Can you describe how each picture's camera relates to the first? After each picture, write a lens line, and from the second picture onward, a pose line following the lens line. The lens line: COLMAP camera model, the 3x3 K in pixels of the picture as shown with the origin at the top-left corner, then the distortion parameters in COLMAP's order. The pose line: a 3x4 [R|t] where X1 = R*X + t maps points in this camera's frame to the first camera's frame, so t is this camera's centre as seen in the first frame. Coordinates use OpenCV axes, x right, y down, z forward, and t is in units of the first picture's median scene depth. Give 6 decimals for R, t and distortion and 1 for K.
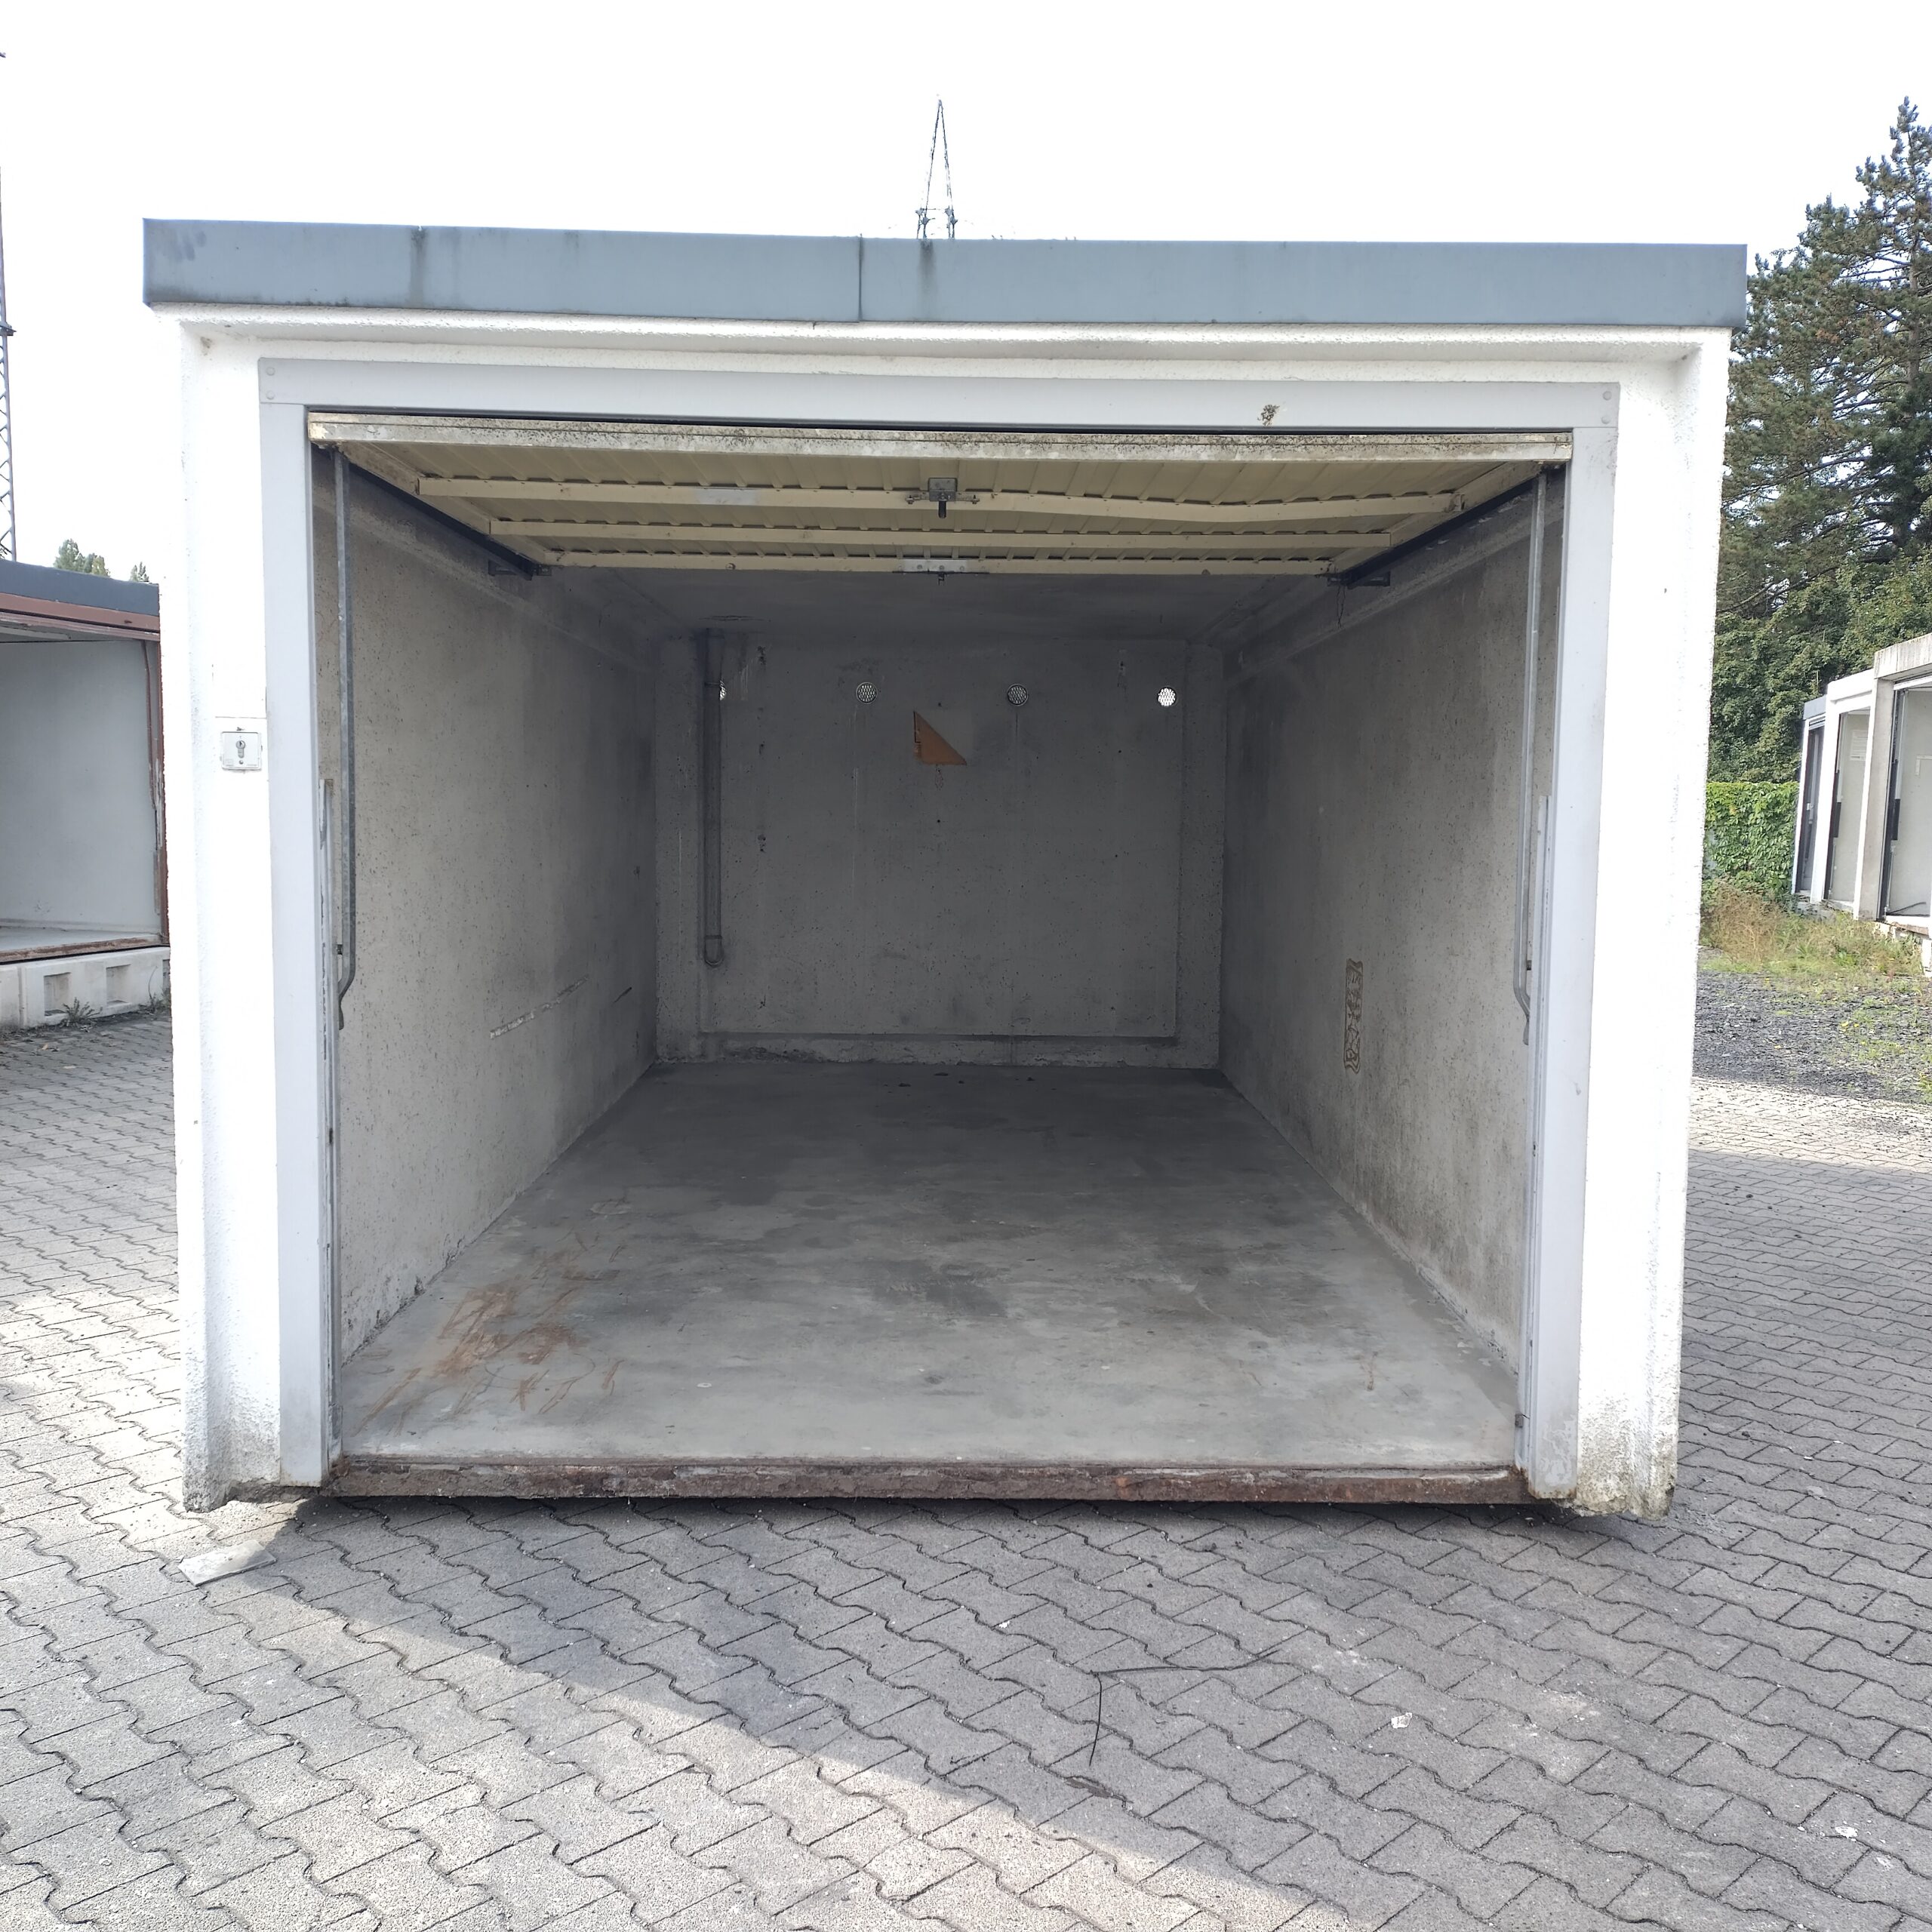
lens RADIAL K [[1895.6, 0, 966.0], [0, 1895.6, 966.0], [0, 0, 1]] dist [0.044224, -0.040861]
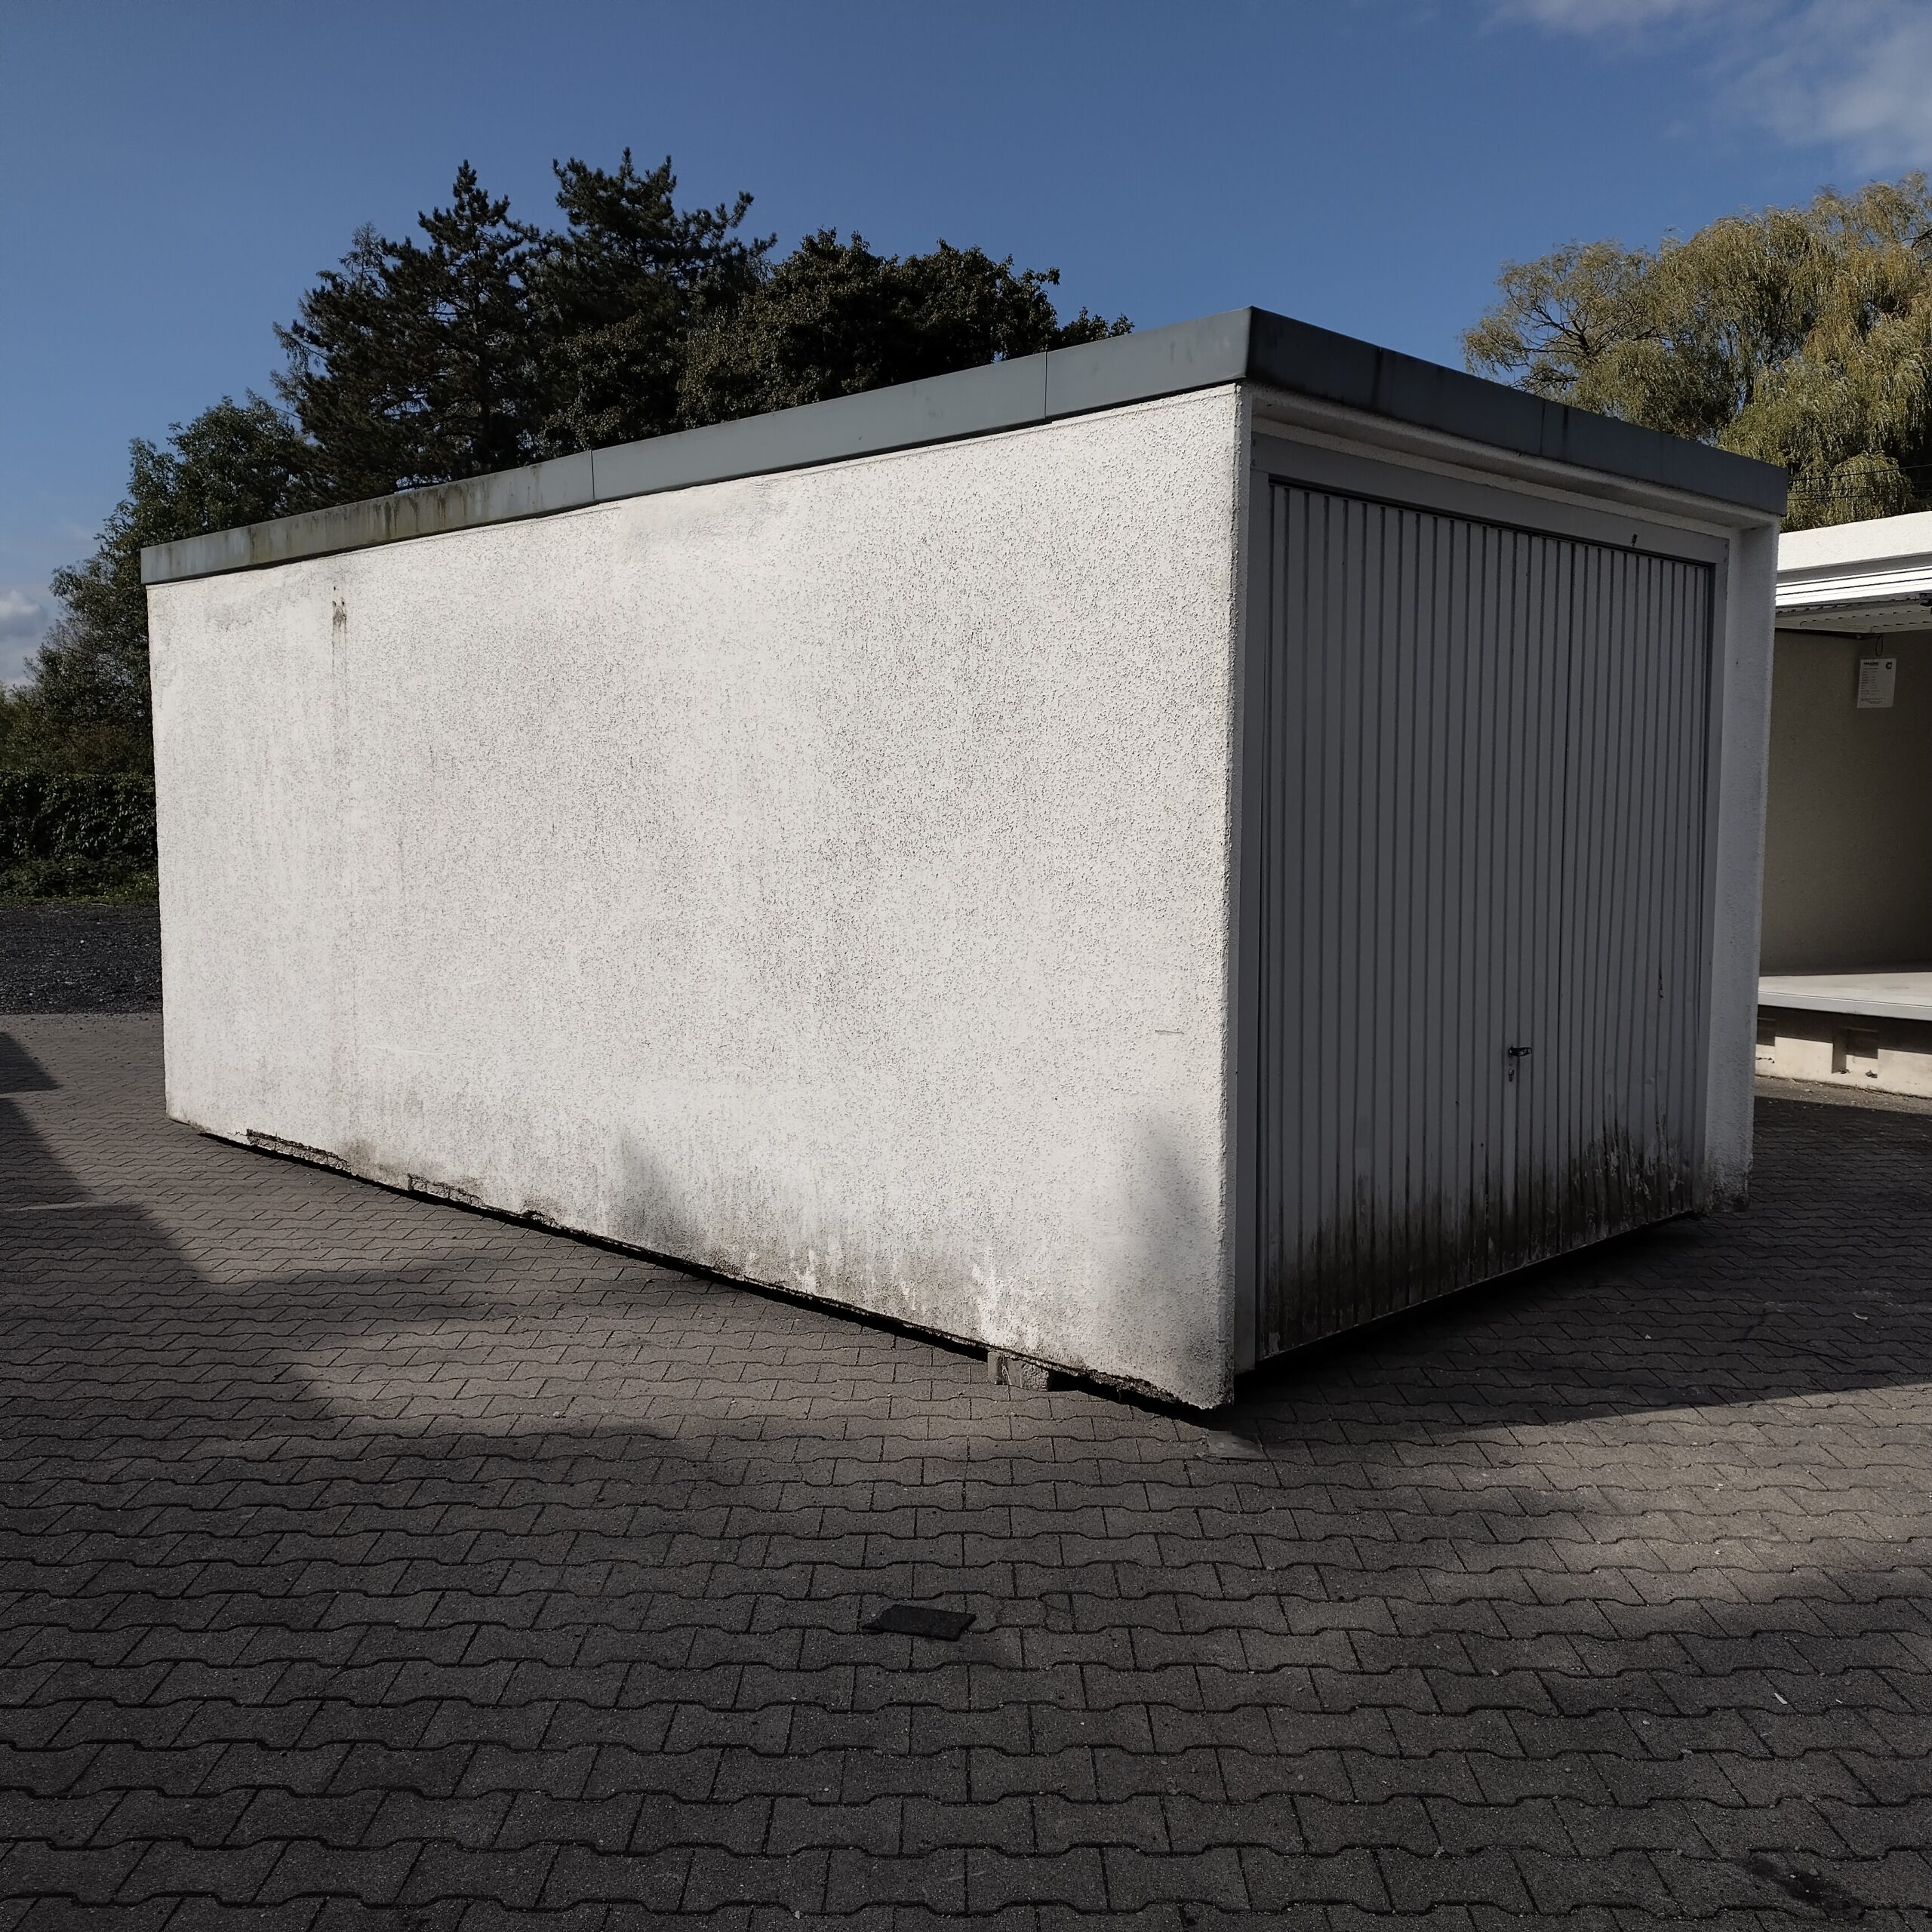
lens RADIAL K [[1883.0, 0, 960.8], [0, 1883.0, 967.5], [0, 0, 1]] dist [0.134789, -0.245965]
pose [[0.707662, -0.075808, 0.702472, -1.429079], [0.074682, 0.996683, 0.032325, -0.035296], [-0.702593, 0.029587, 0.710977, 0.302538]]
